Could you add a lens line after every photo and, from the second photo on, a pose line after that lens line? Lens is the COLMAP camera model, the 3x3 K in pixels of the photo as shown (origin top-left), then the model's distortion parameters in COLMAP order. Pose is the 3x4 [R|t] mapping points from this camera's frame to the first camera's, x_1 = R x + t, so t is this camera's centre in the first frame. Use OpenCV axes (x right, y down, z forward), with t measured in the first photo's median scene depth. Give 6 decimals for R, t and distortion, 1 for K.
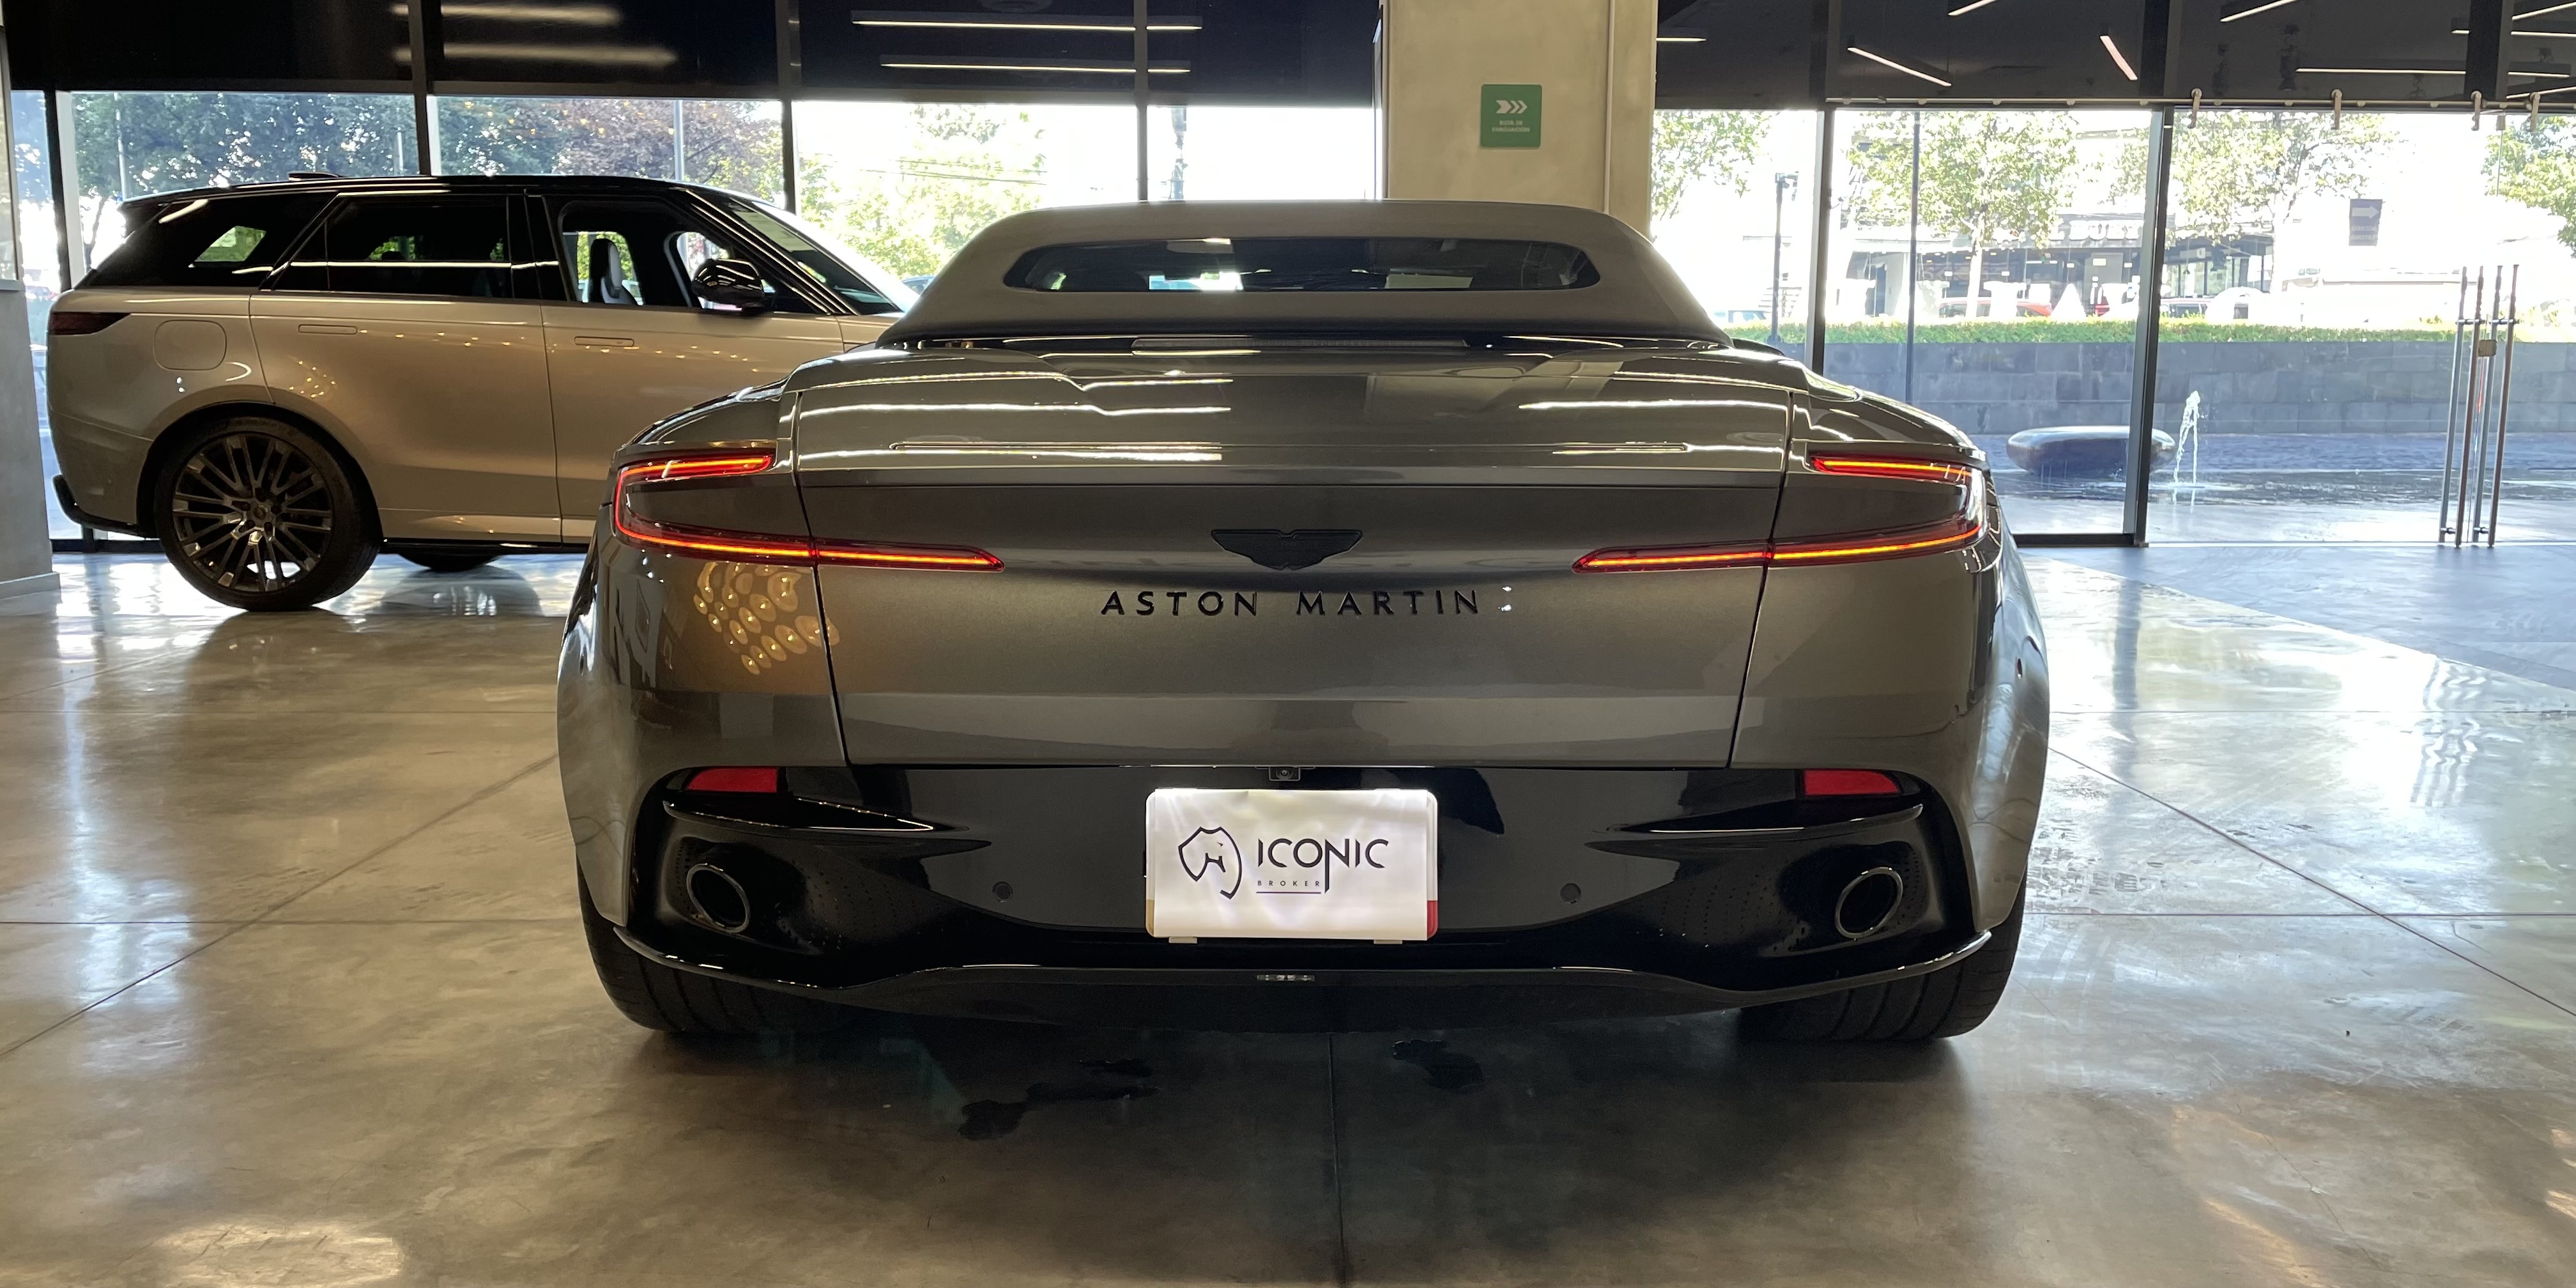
lens RADIAL K [[1970.4, 0, 1283.0], [0, 1970.4, 636.7], [0, 0, 1]] dist [0.045503, -0.034428]
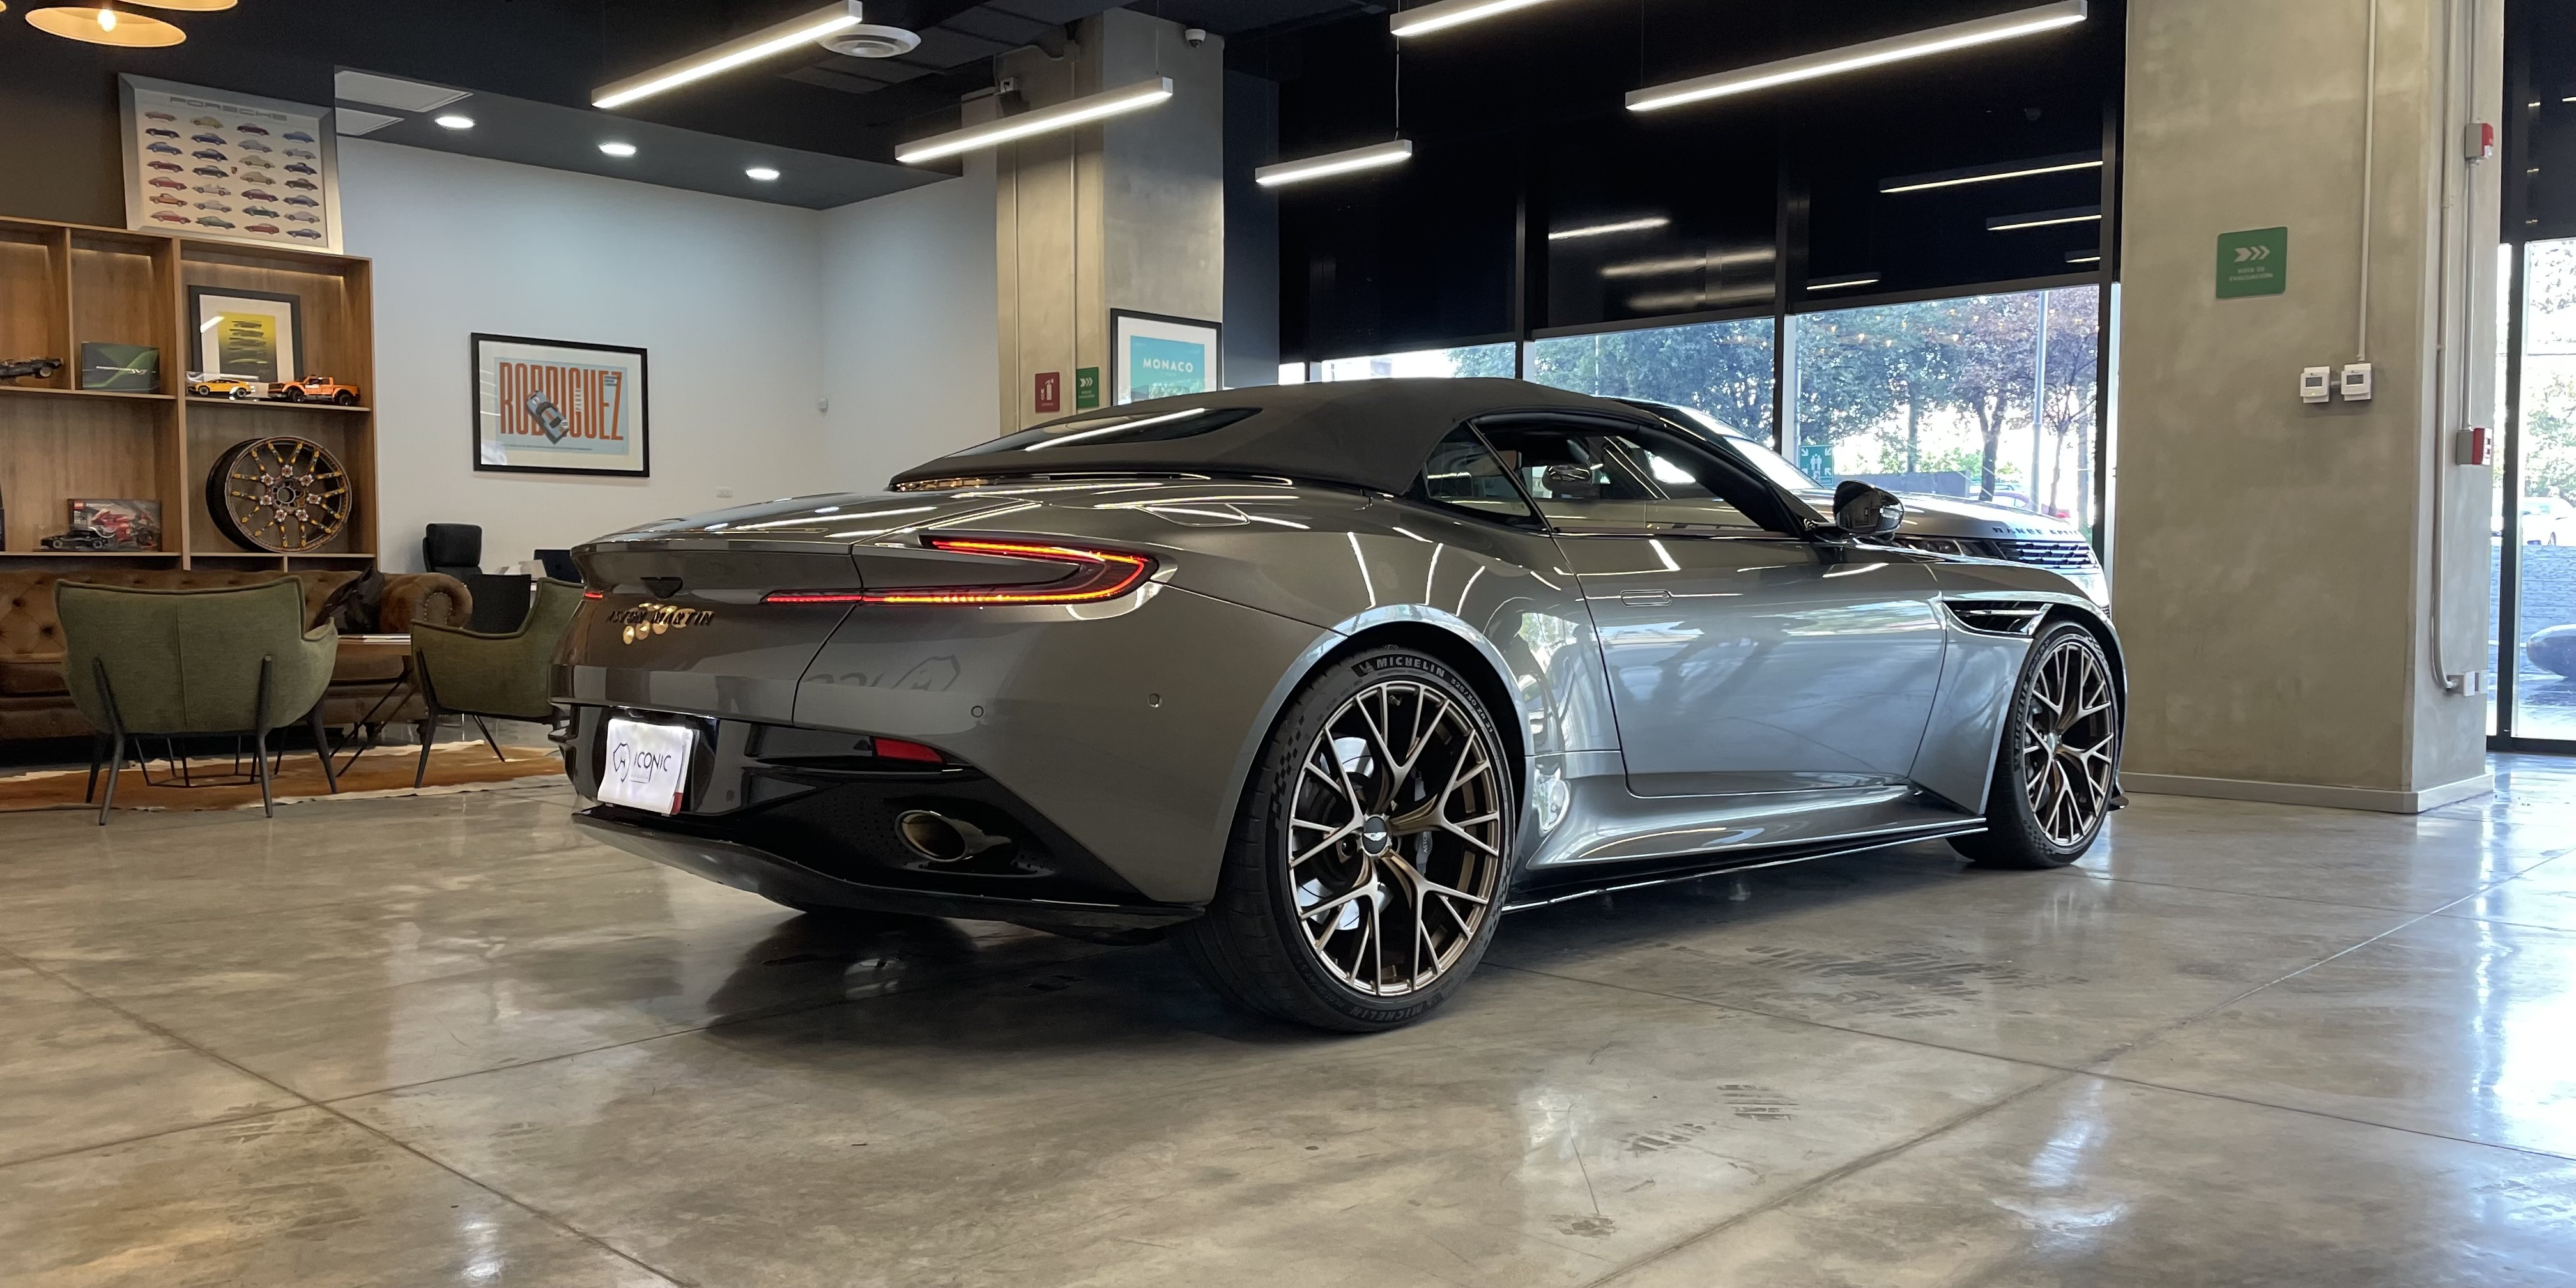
lens RADIAL K [[1970.4, 0, 1288.9], [0, 1970.4, 659.6], [0, 0, 1]] dist [0.045503, -0.034428]
pose [[0.712171, 0.024575, -0.701576, 0.456463], [-0.091447, 0.994119, -0.058006, 0.019159], [0.696024, 0.105467, 0.710230, 0.035030]]
